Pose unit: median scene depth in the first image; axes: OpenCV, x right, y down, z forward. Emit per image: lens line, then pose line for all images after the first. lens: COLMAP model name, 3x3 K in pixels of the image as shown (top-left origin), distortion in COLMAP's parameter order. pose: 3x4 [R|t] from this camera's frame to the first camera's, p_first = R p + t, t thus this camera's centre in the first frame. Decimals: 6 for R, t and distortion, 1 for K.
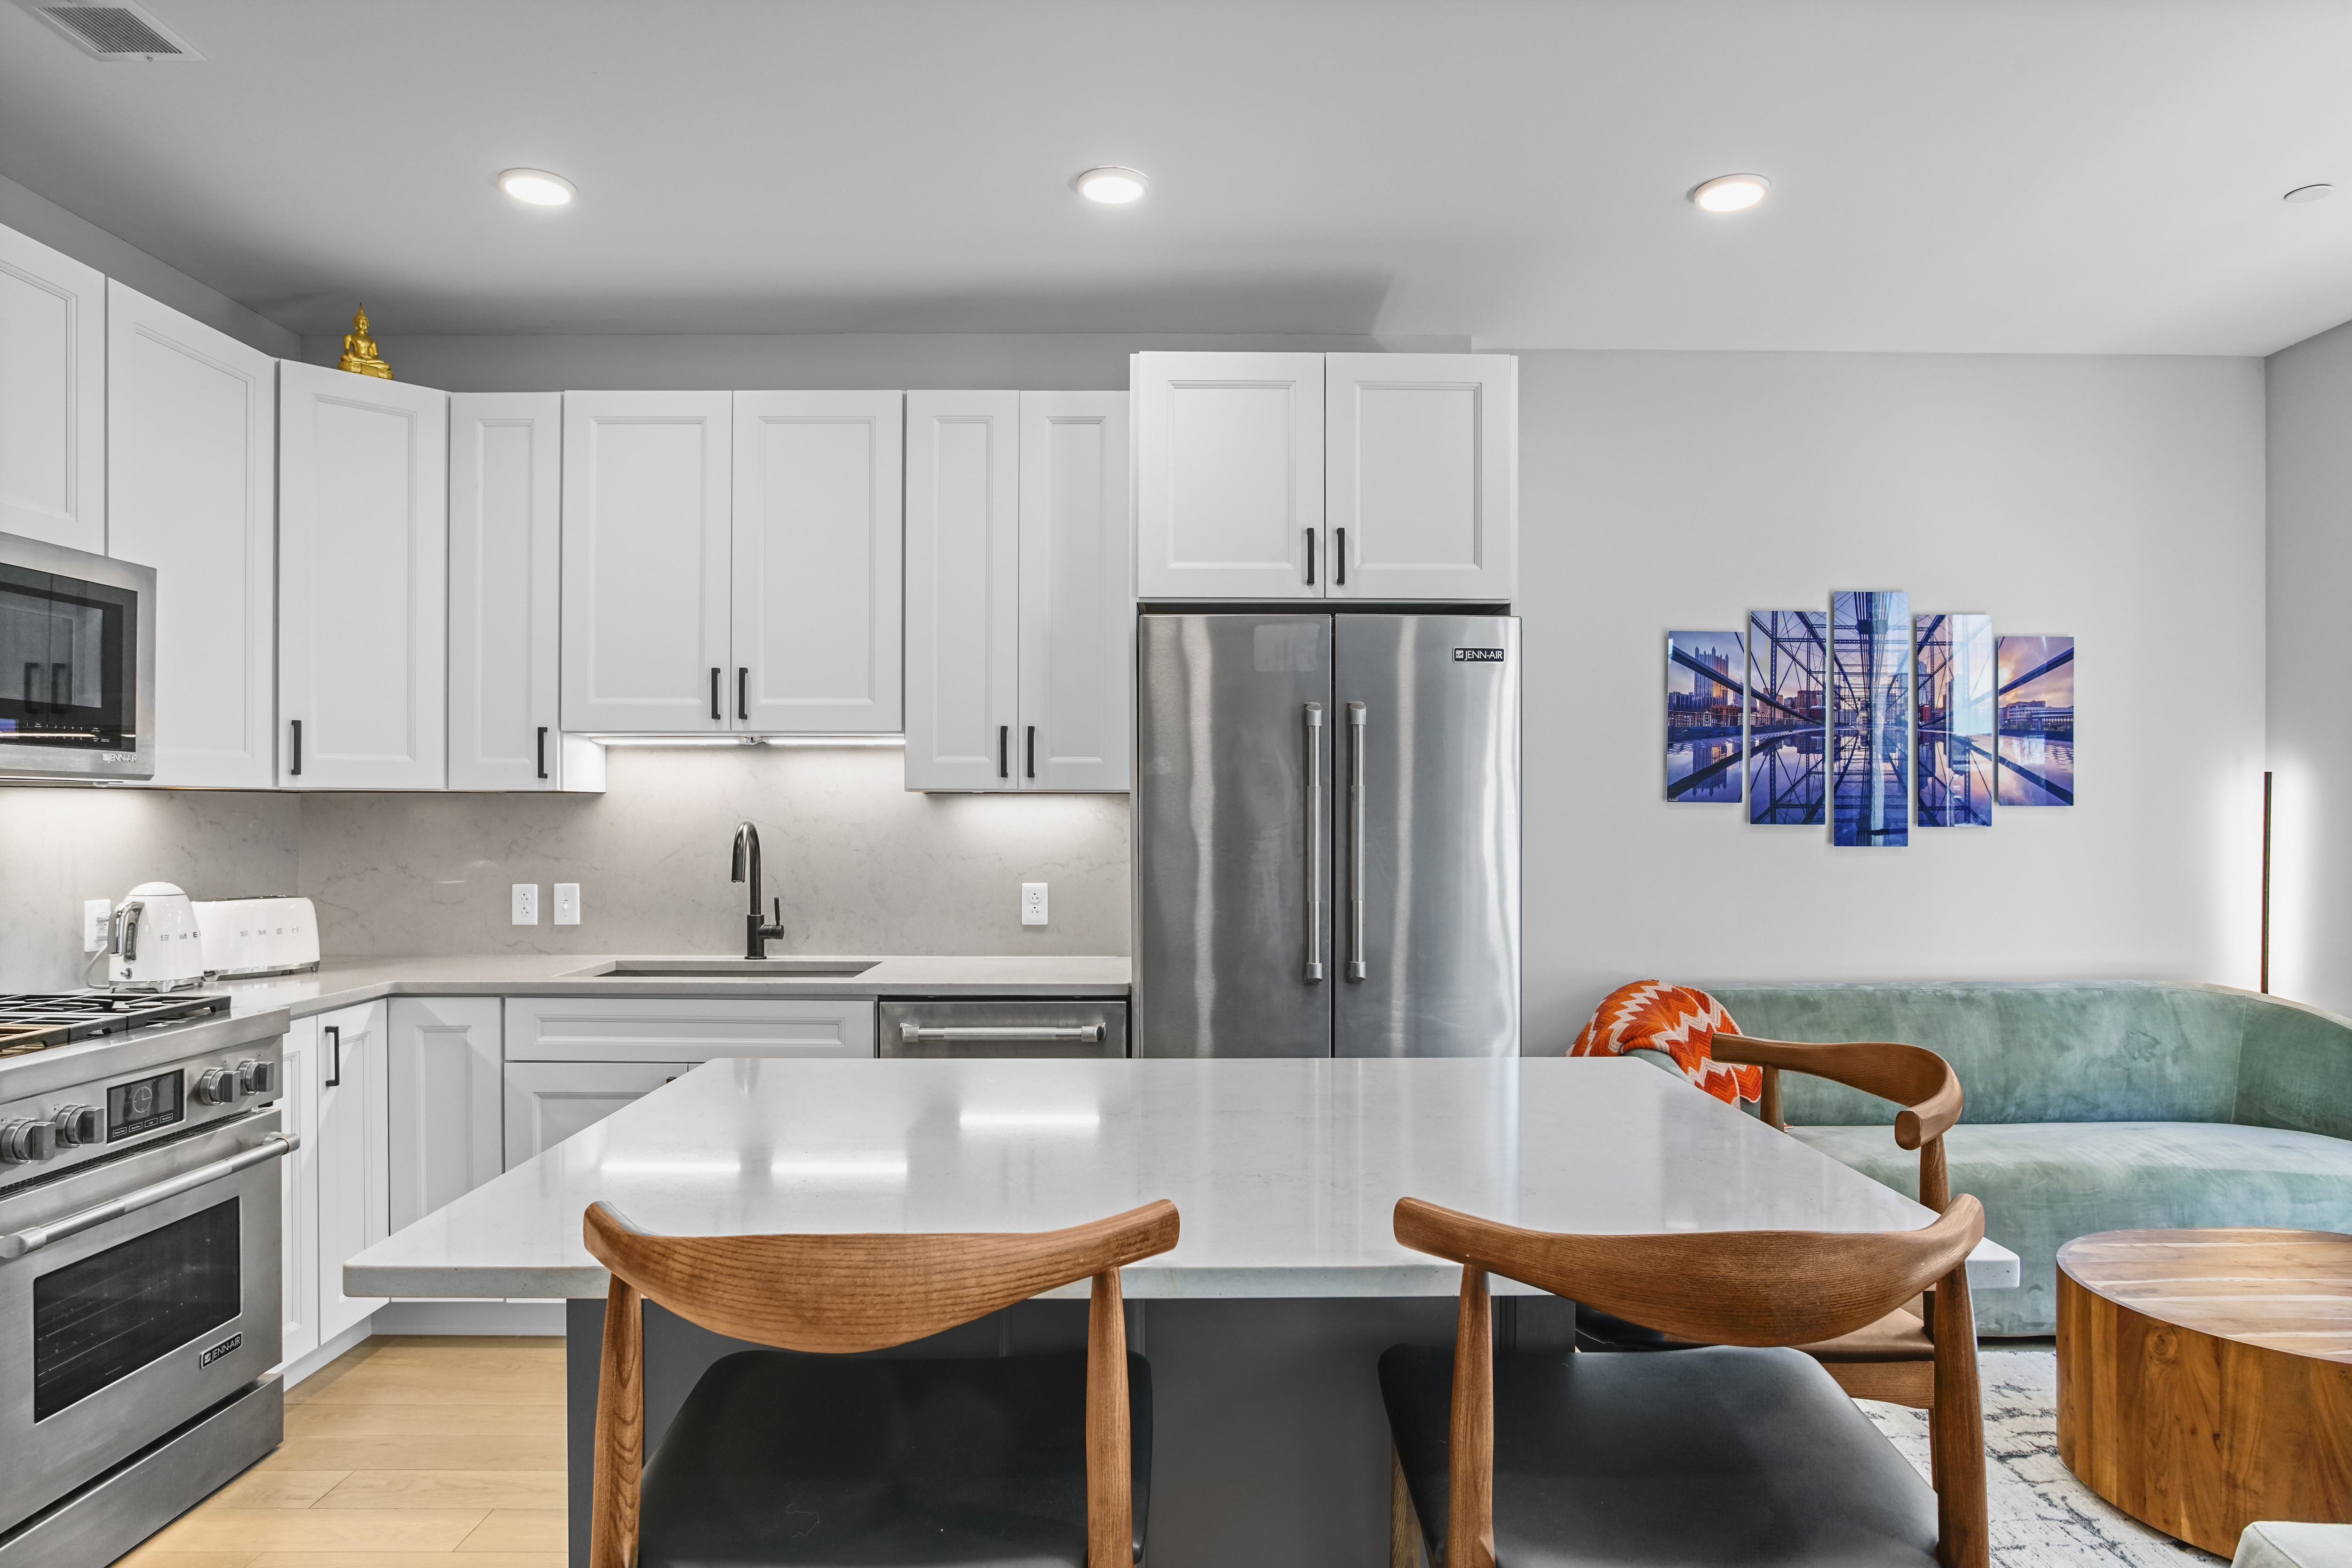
lens RADIAL K [[1398.7, 0, 1182.4], [0, 1398.7, 806.7], [0, 0, 1]] dist [-0.046638, 0.035598]
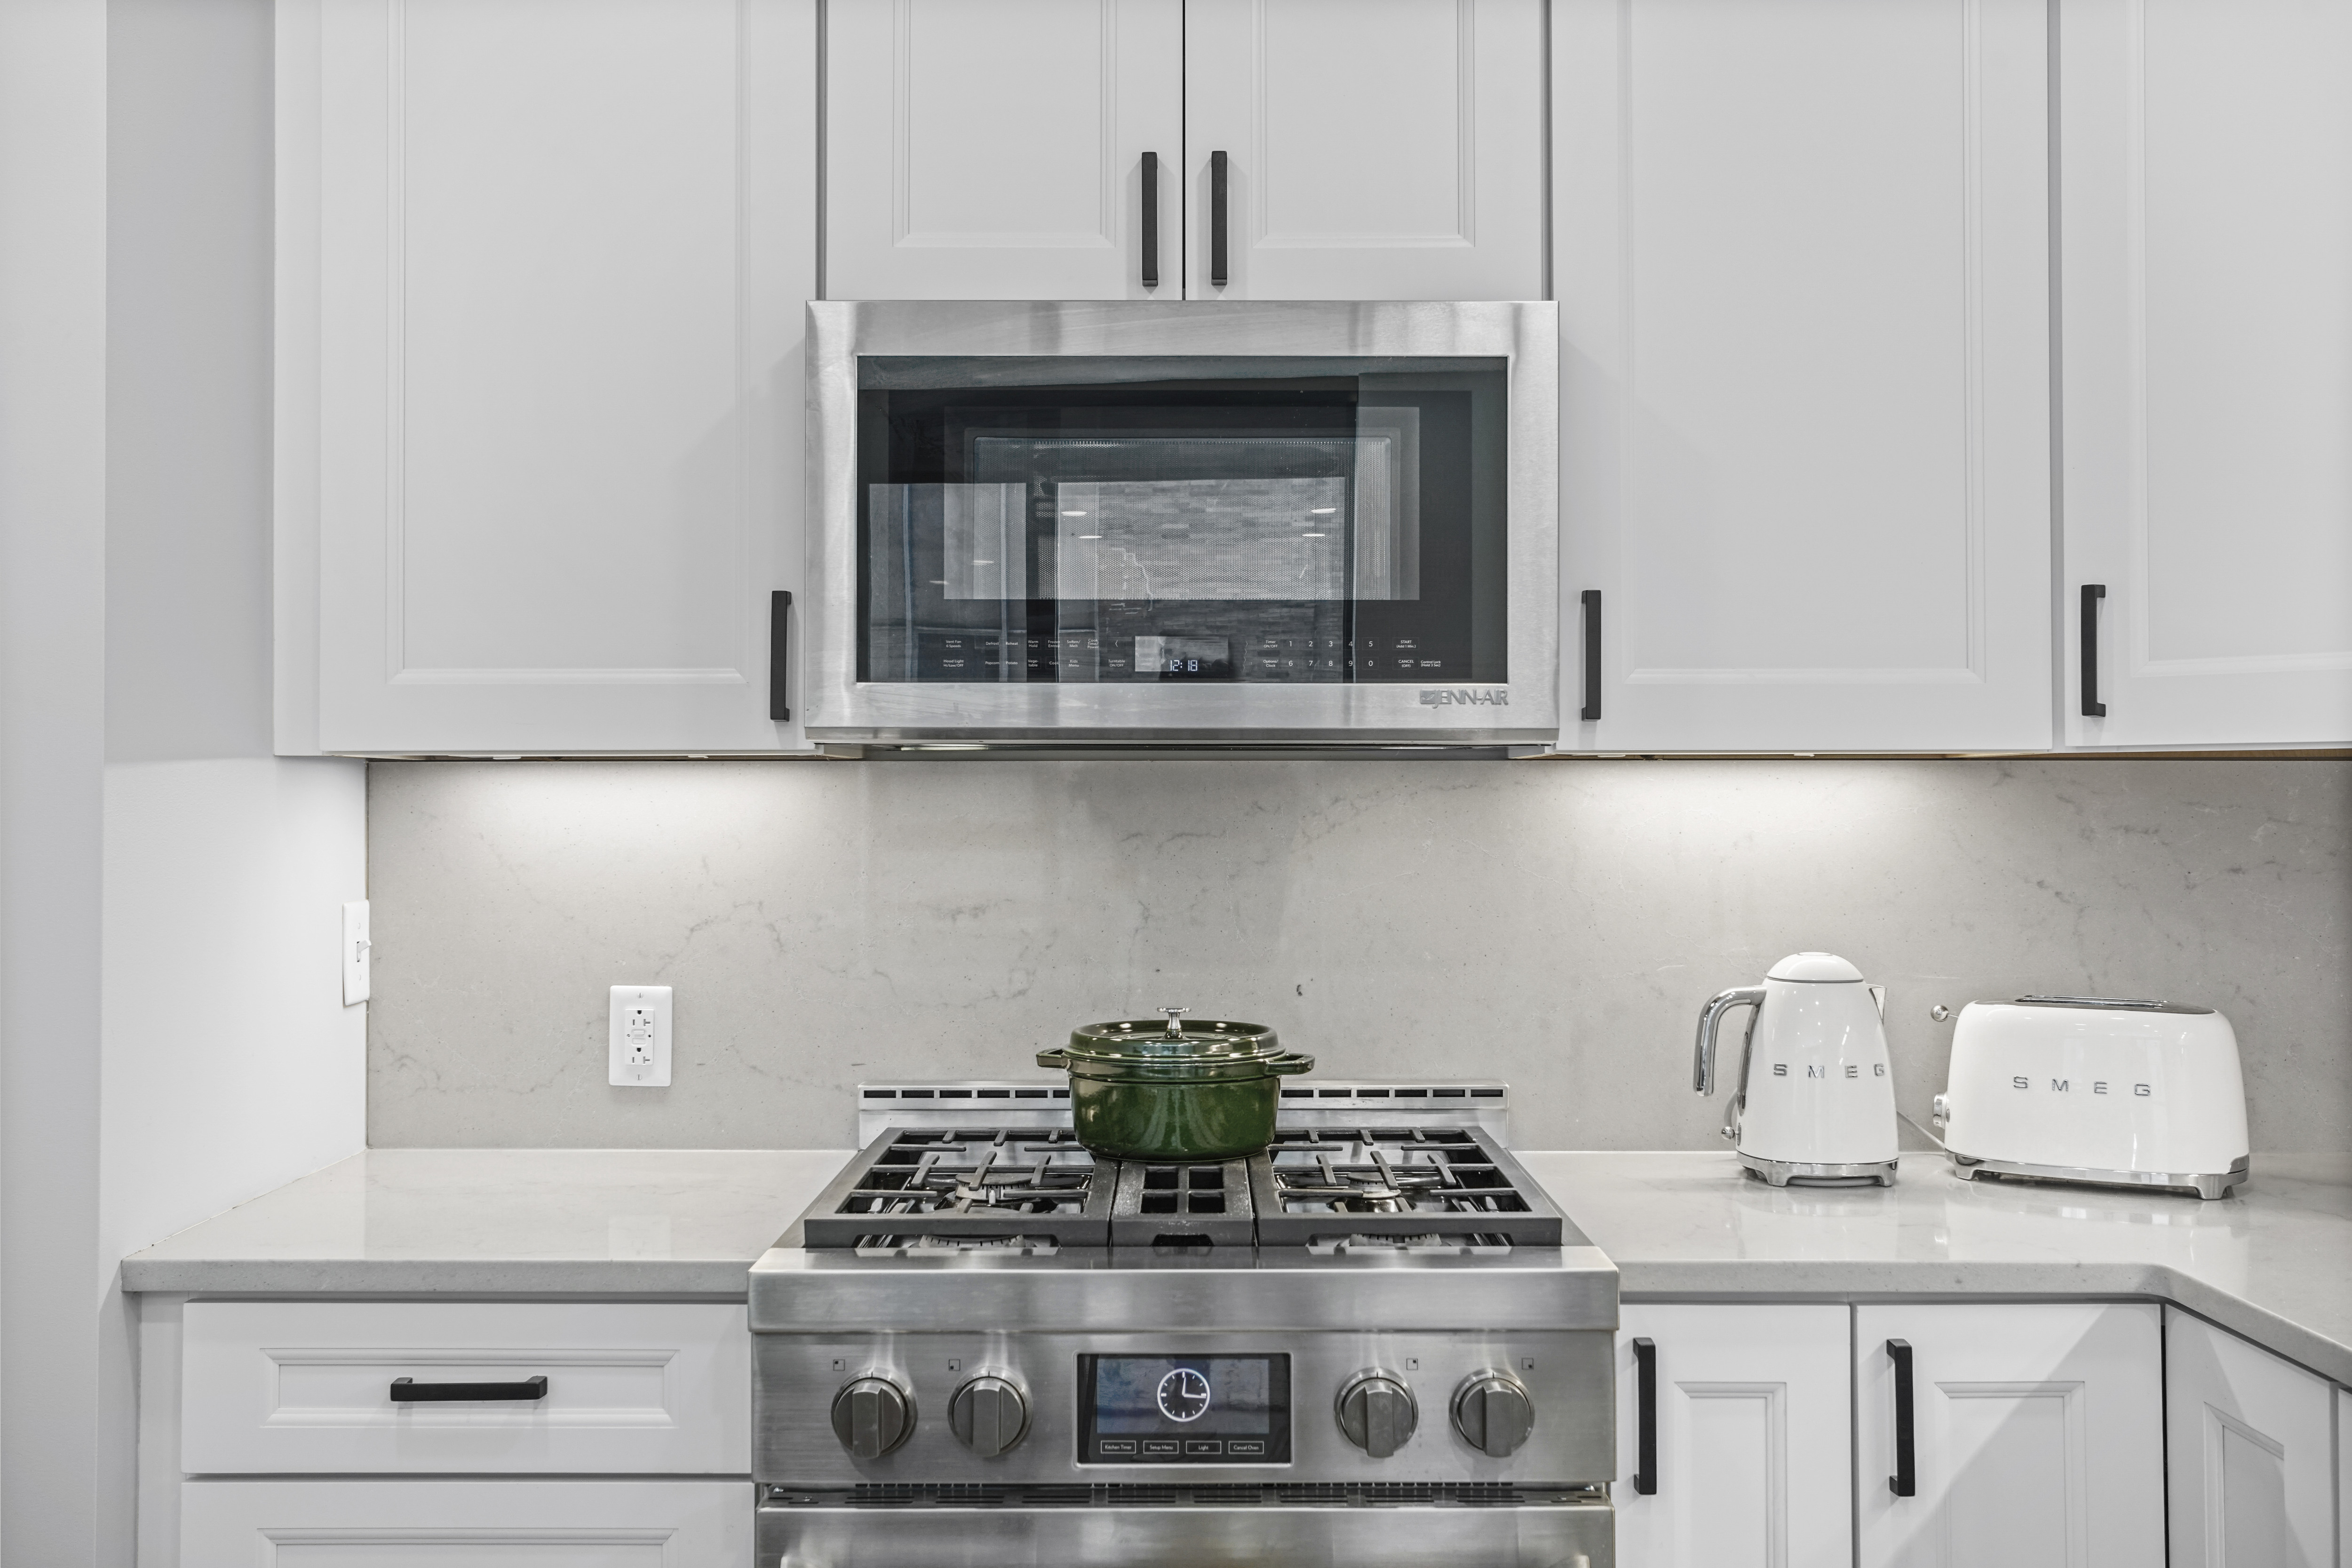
lens RADIAL K [[2215.6, 0, 1177.4], [0, 2215.6, 776.7], [0, 0, 1]] dist [-0.002051, 0.025853]
pose [[0.001271, -0.012592, -0.999920, 0.020723], [0.003102, 0.999916, -0.012588, 0.002454], [0.999994, -0.003086, 0.001310, 0.632751]]
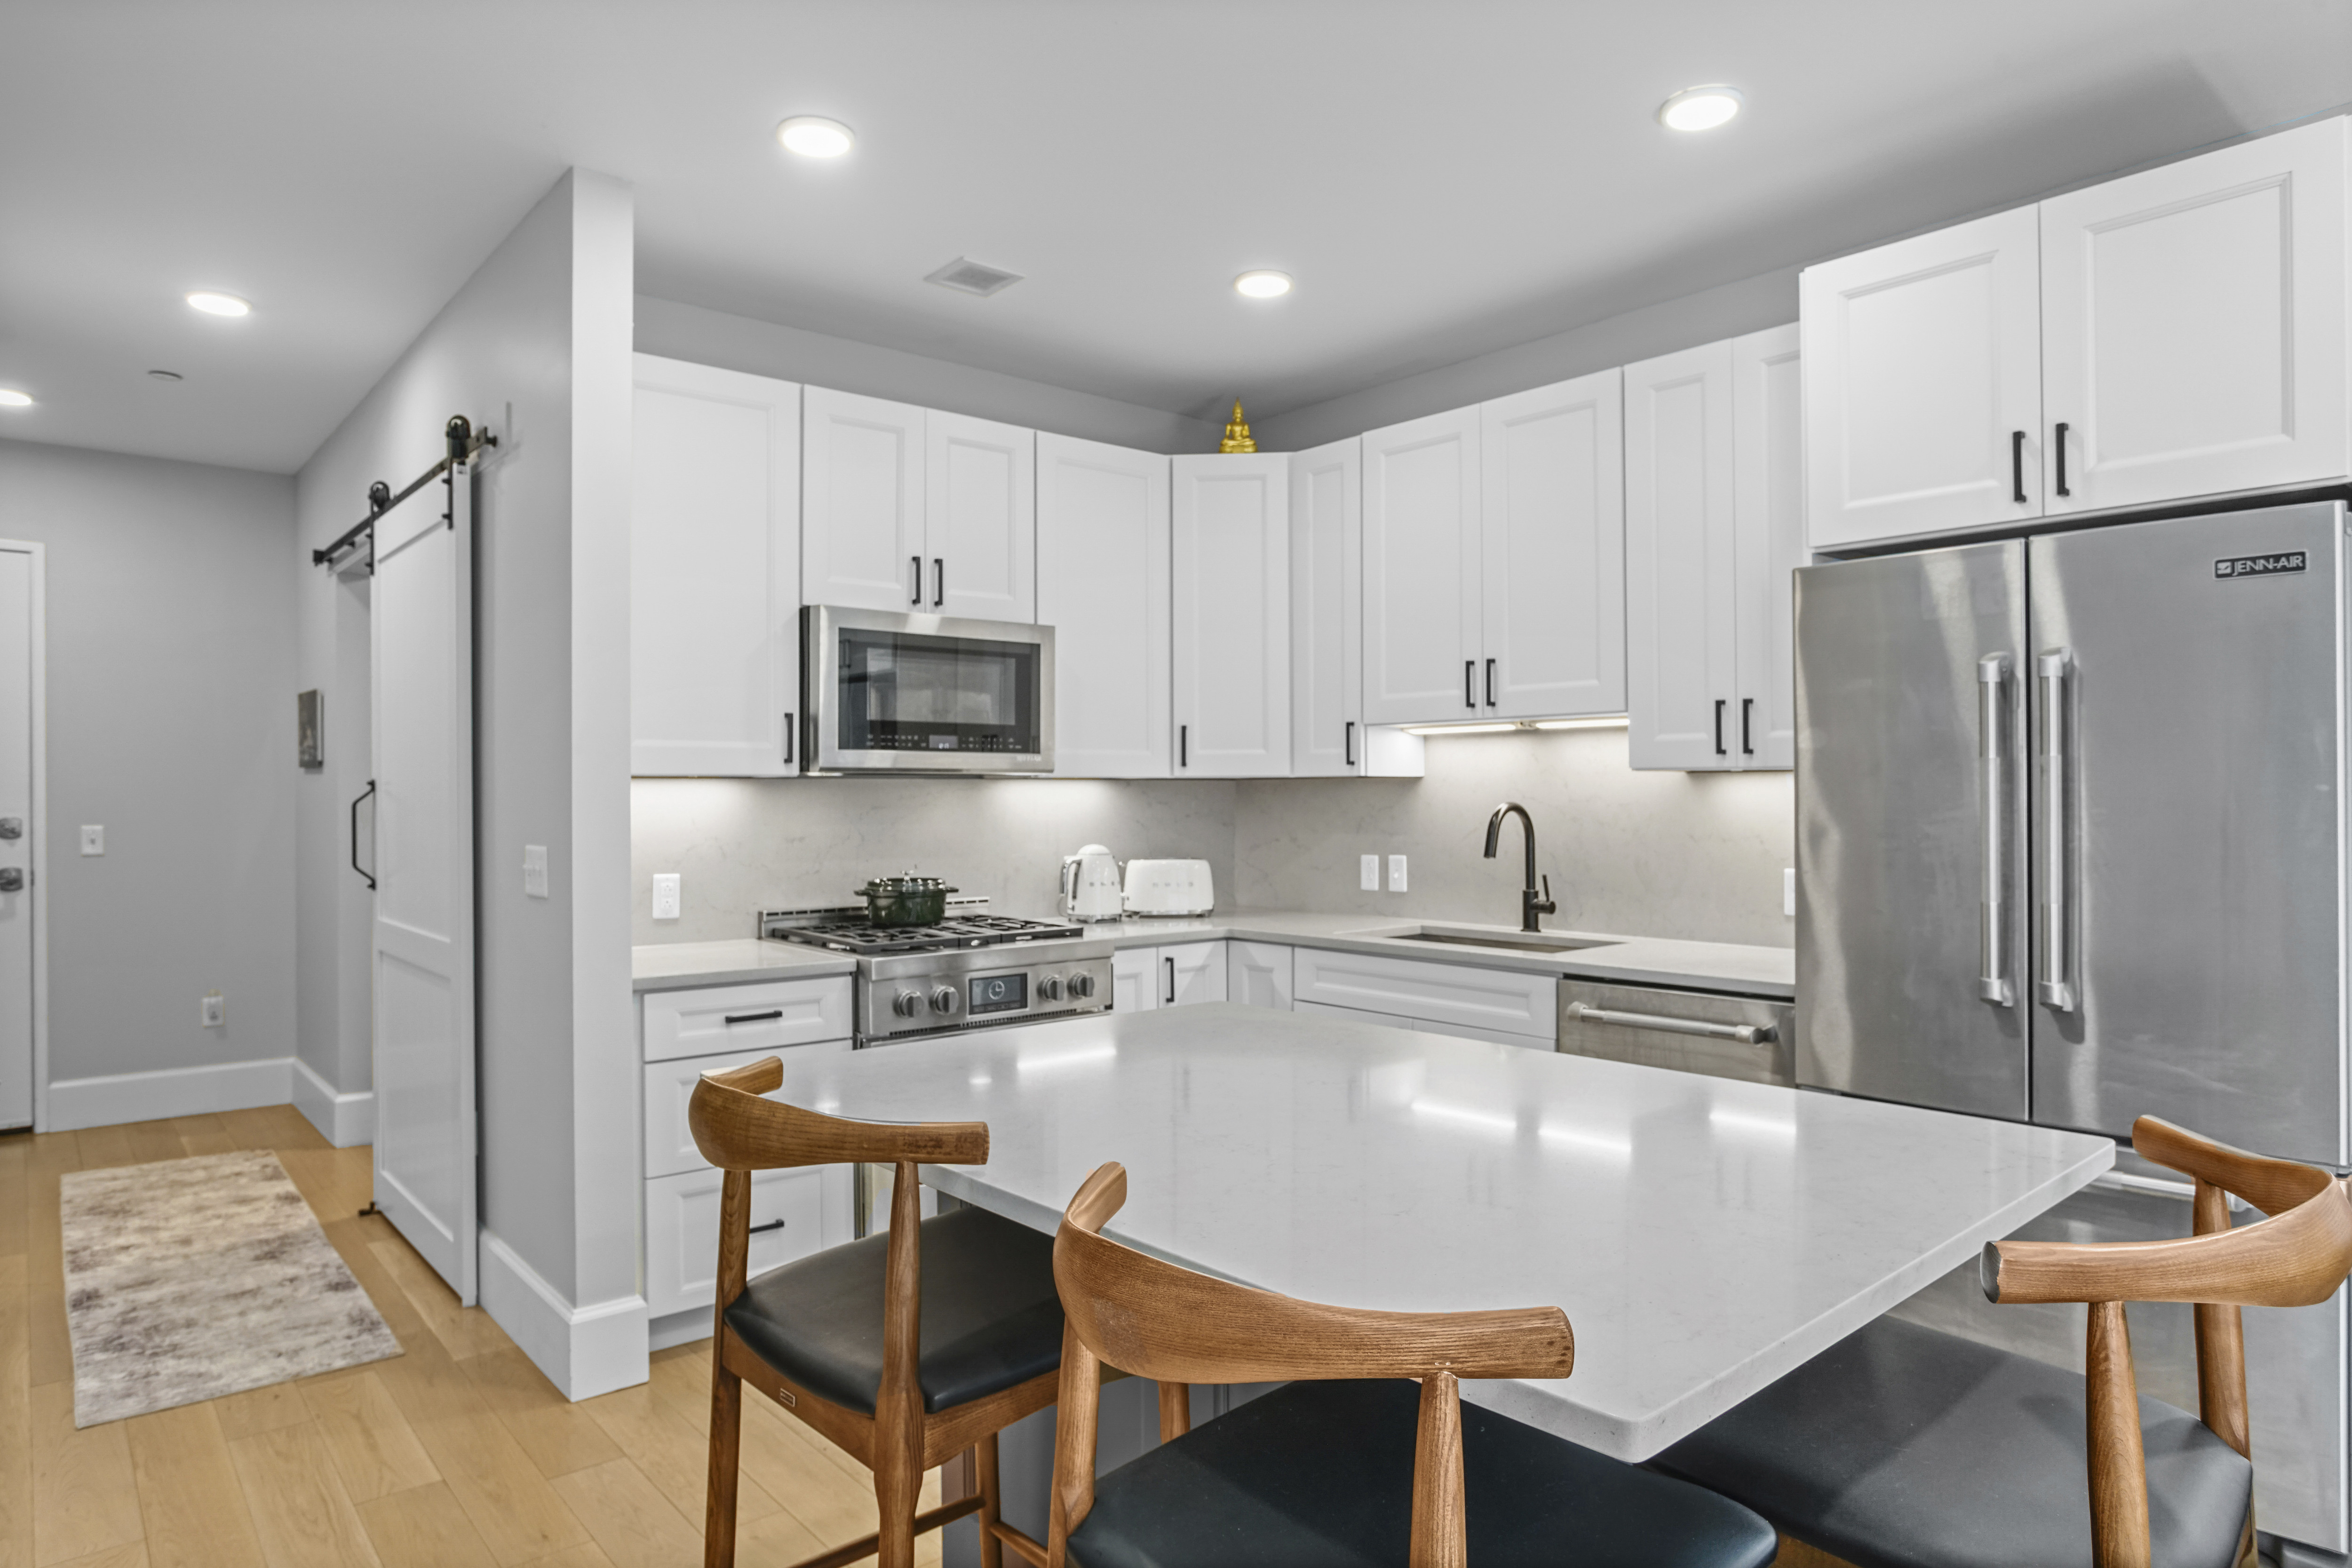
lens RADIAL K [[1387.4, 0, 1176.0], [0, 1387.4, 784.0], [0, 0, 1]] dist [-0.059557, 0.036015]
pose [[0.647285, -0.008377, -0.762202, 0.318231], [0.006765, 0.999963, -0.005246, 0.000804], [0.762218, -0.001760, 0.647318, 0.118221]]
